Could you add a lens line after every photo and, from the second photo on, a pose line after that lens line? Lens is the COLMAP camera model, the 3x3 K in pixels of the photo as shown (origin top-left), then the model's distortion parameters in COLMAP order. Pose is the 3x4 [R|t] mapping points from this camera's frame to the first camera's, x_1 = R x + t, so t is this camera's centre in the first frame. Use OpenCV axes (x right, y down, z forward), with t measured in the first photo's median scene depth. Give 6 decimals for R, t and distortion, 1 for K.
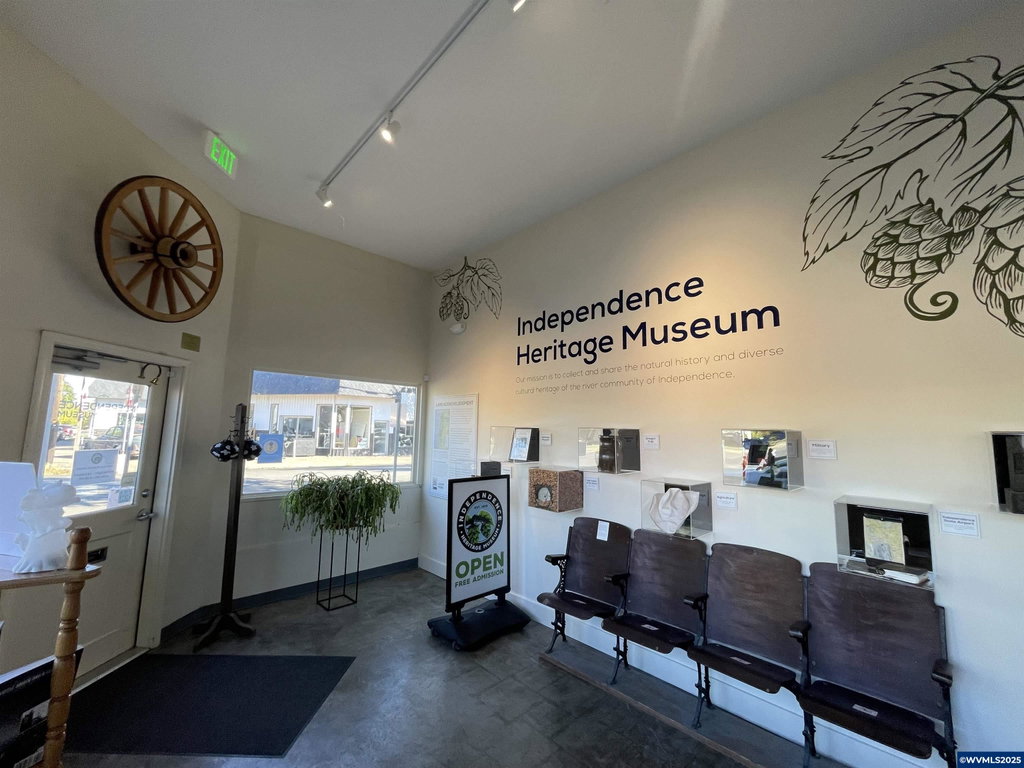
lens RADIAL K [[411.3, 0, 513.5], [0, 411.3, 384.1], [0, 0, 1]] dist [-0.000751, -0.000101]
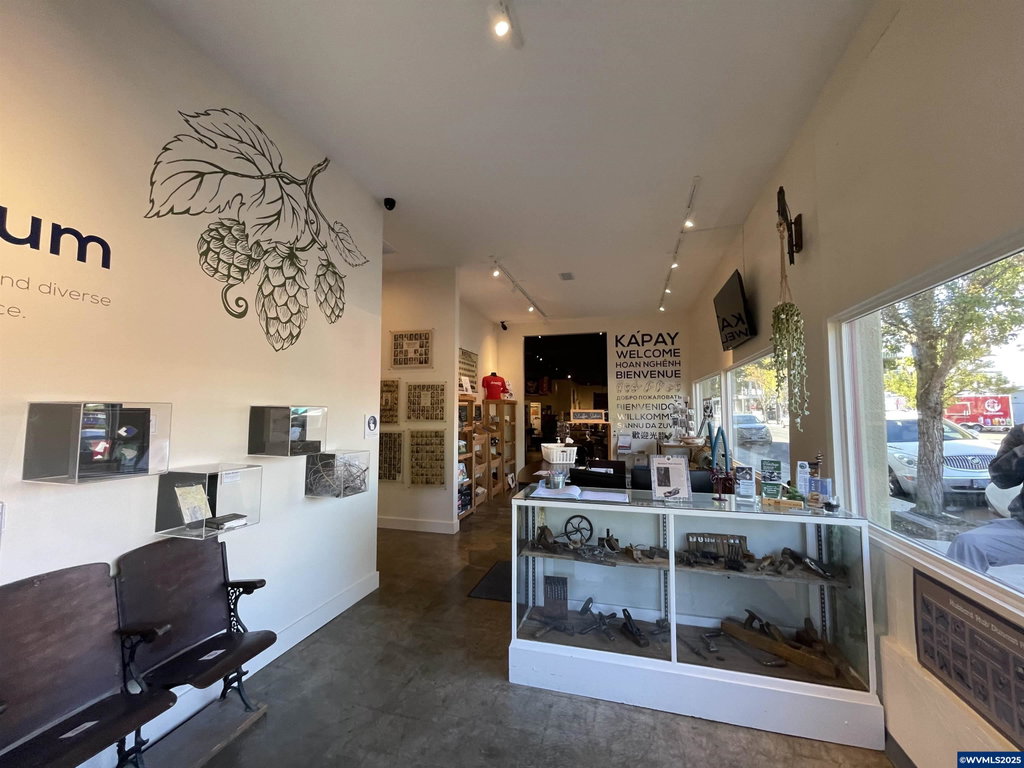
lens RADIAL K [[411.3, 0, 516.2], [0, 411.3, 384.0], [0, 0, 1]] dist [-0.000751, -0.000101]
pose [[-0.506389, 0.039430, 0.861403, -0.485405], [-0.105383, 0.988636, -0.107205, 0.090268], [-0.855842, -0.145064, -0.496479, 0.843372]]
